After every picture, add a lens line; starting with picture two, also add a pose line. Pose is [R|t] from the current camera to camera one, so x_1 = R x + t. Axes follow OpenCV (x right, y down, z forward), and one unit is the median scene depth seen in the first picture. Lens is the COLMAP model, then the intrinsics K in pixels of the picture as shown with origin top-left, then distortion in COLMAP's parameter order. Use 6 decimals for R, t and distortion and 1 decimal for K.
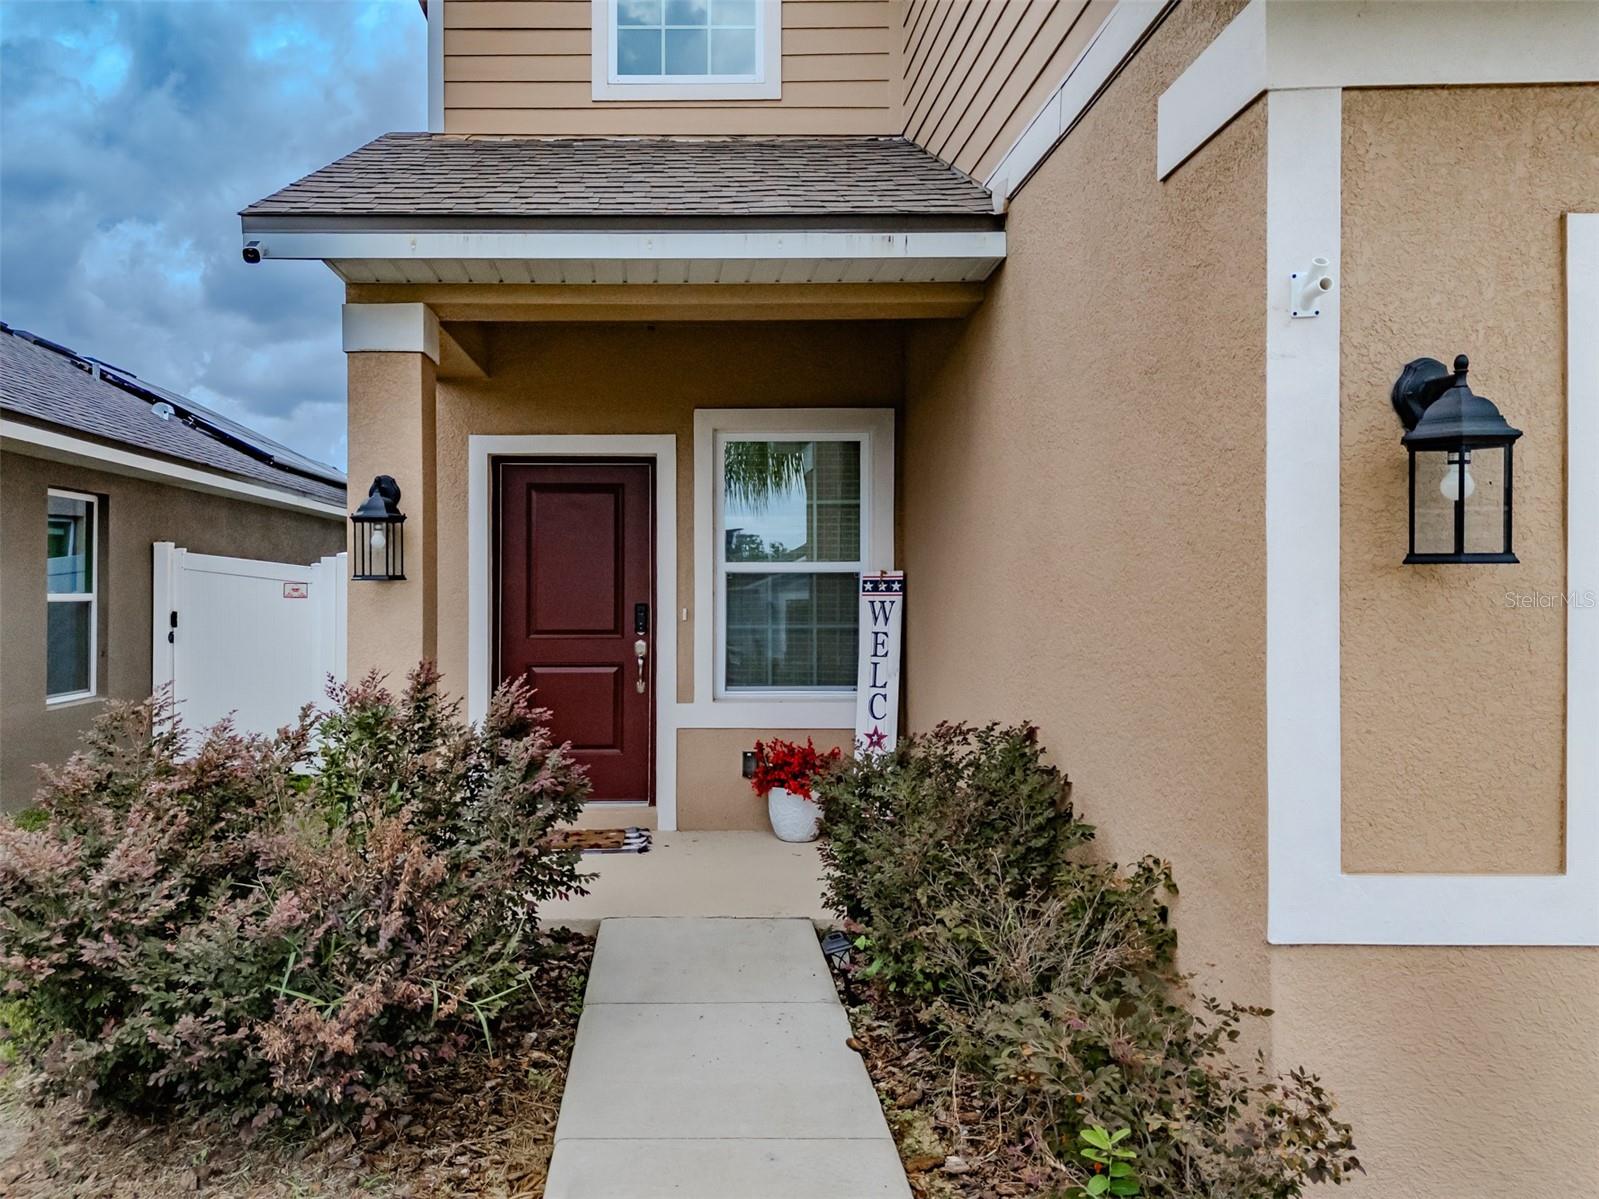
lens RADIAL K [[1230.3, 0, 664.1], [0, 1230.3, 599.7], [0, 0, 1]] dist [0.071618, -0.077705]
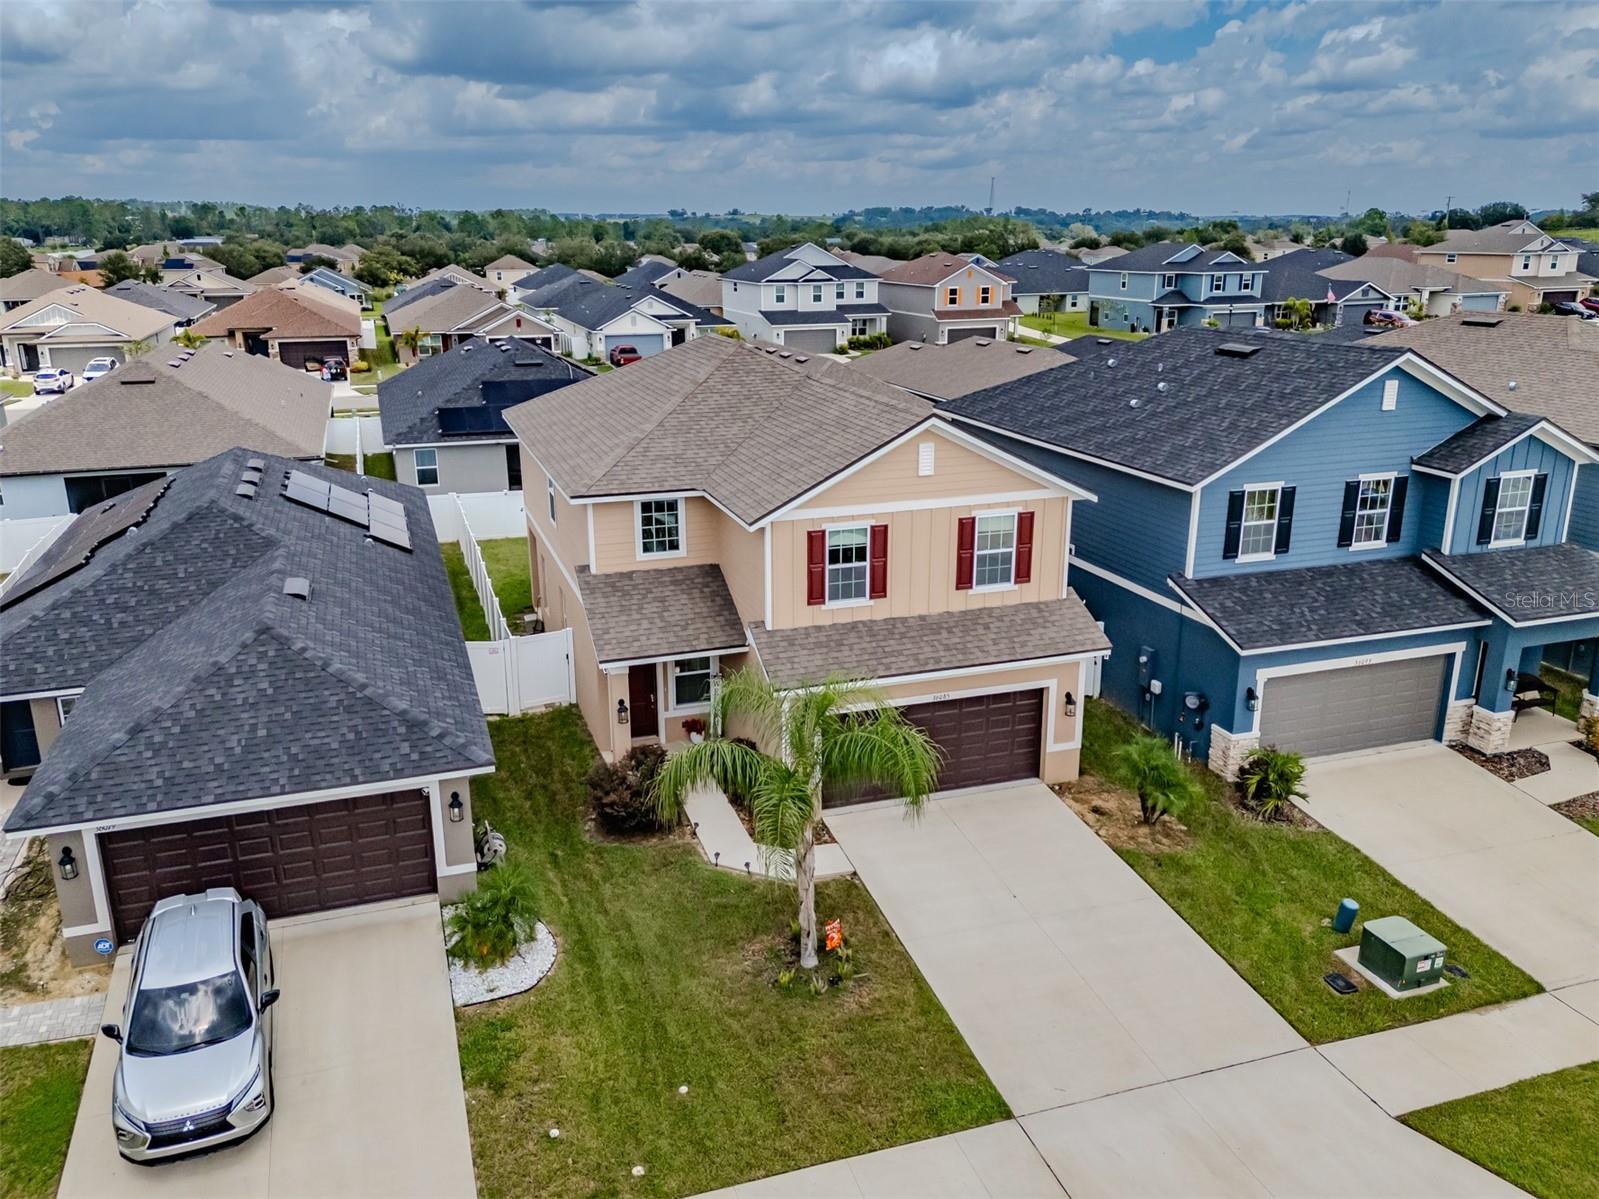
lens RADIAL K [[1258.8, 0, 785.6], [0, 1258.8, 593.7], [0, 0, 1]] dist [0.076867, -0.088372]
pose [[0.947308, -0.094435, 0.306088, -0.804284], [0.005007, 0.959805, 0.280623, -1.376286], [-0.320285, -0.264303, 0.909704, -2.597142]]
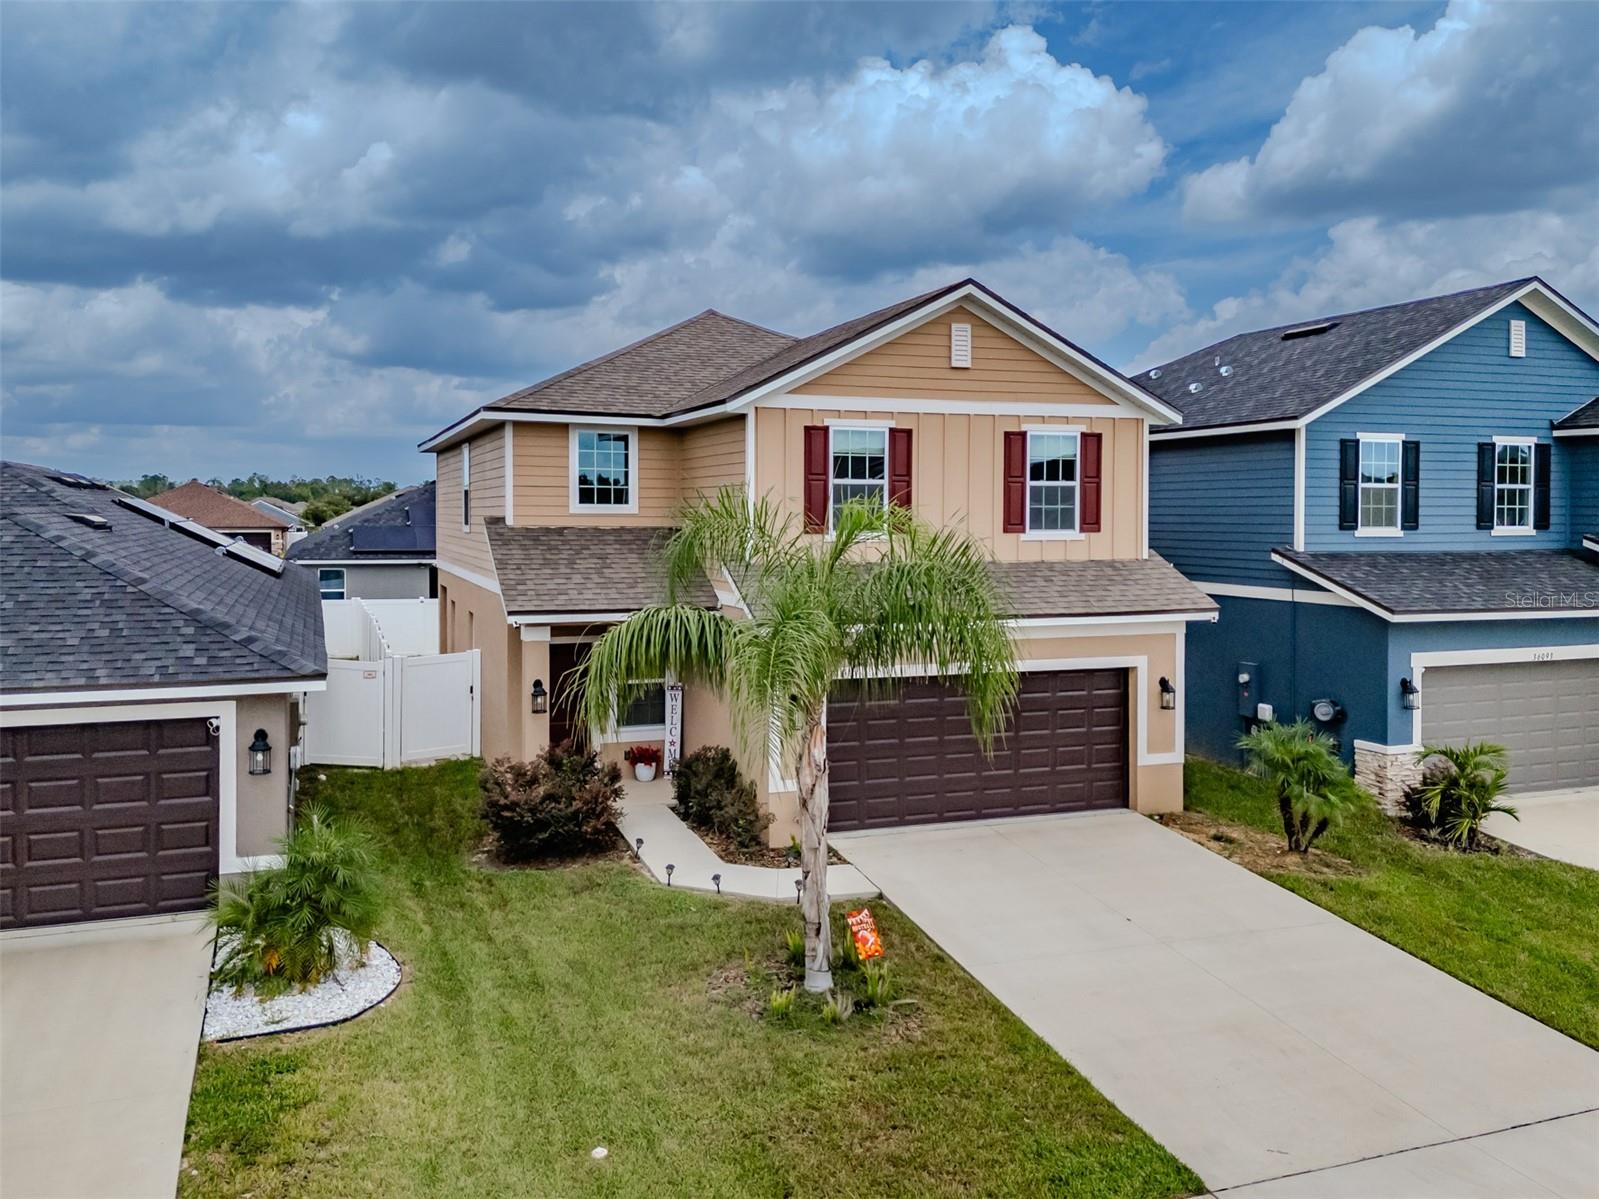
lens RADIAL K [[1308.7, 0, 810.1], [0, 1308.7, 525.0], [0, 0, 1]] dist [0.038260, -0.000700]
pose [[0.931520, 0.002114, 0.363684, -0.622929], [-0.003756, 0.999986, 0.003808, -0.398136], [-0.363670, -0.004913, 0.931515, -1.894908]]
